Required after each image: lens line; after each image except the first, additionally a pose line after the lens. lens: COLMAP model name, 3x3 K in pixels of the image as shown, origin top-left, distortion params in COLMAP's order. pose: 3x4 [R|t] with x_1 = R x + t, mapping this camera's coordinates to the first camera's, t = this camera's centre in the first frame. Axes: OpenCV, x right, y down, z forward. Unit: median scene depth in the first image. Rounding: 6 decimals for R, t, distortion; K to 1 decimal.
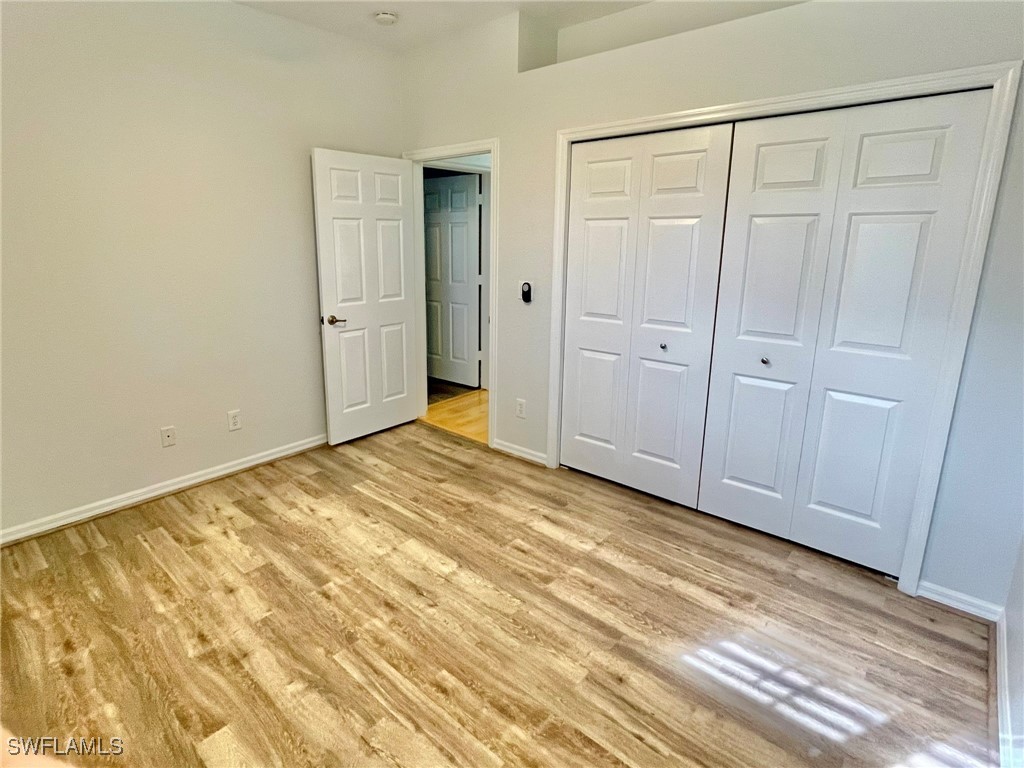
lens RADIAL K [[547.1, 0, 488.5], [0, 547.1, 350.6], [0, 0, 1]] dist [0.002690, -0.000151]
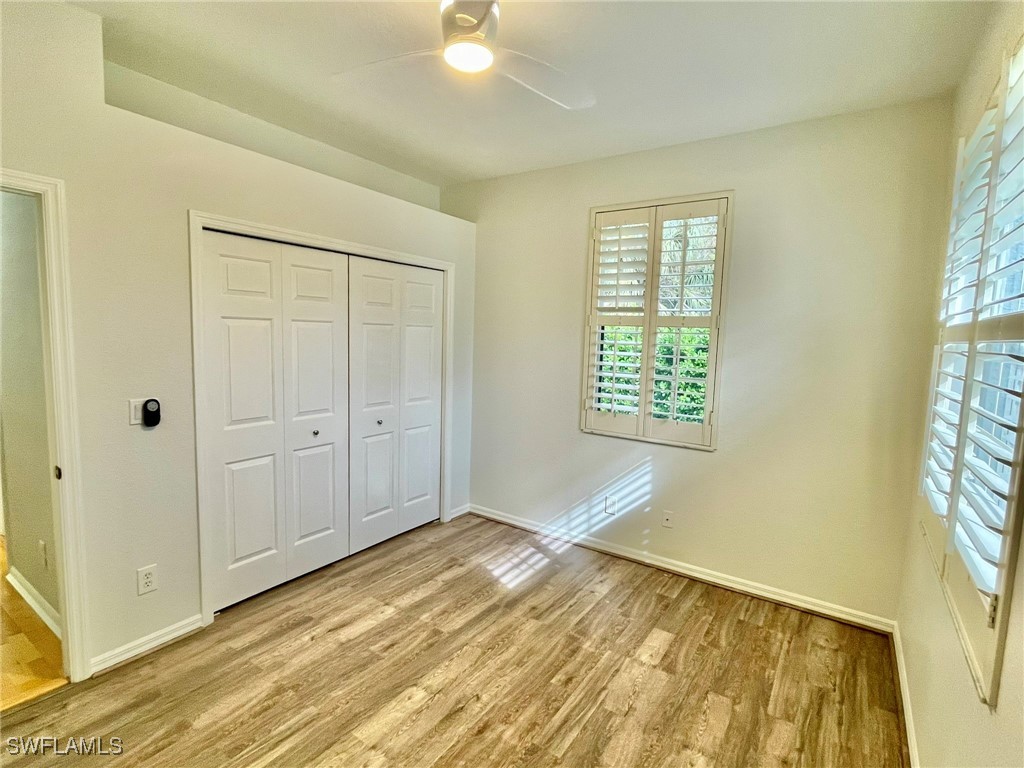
lens RADIAL K [[499.5, 0, 514.2], [0, 499.5, 378.0], [0, 0, 1]] dist [-0.001452, 0.000175]
pose [[-0.142860, -0.095116, 0.985162, -0.996527], [0.172055, 0.977830, 0.119358, -0.229201], [-0.974673, 0.186554, -0.123327, 0.947970]]
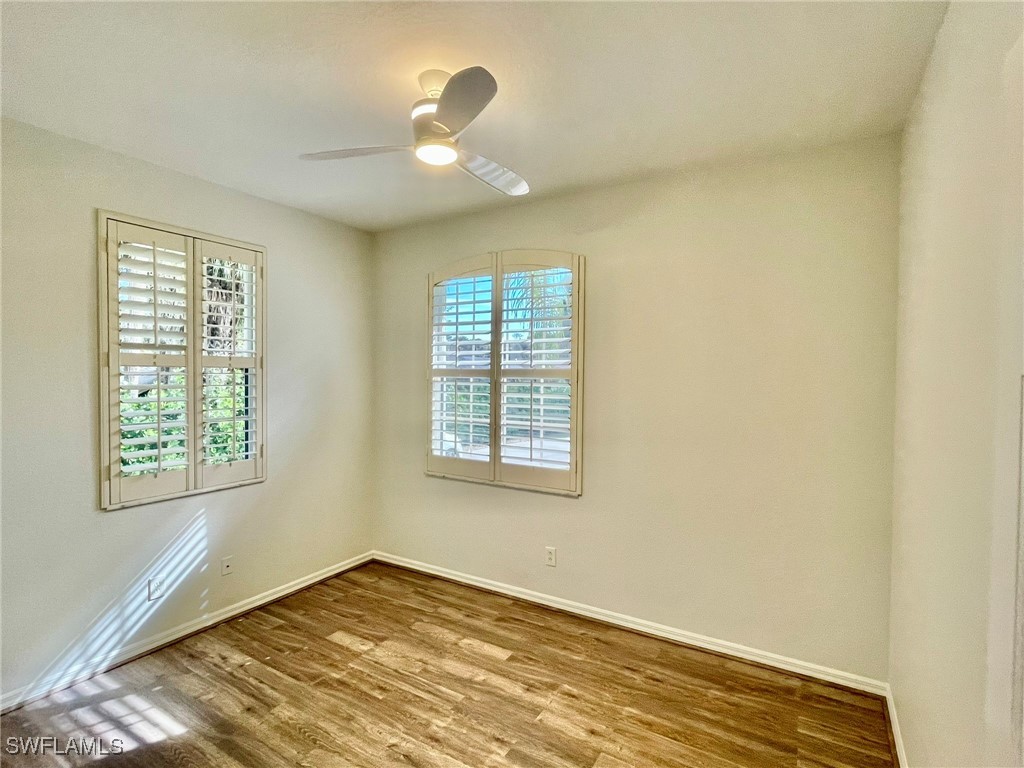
lens RADIAL K [[499.5, 0, 503.9], [0, 499.5, 382.6], [0, 0, 1]] dist [-0.001452, 0.000175]
pose [[-0.985667, -0.002285, -0.168689, -0.150154], [-0.039930, 0.974657, 0.220114, -0.426459], [0.163911, 0.223695, -0.960778, 1.810273]]
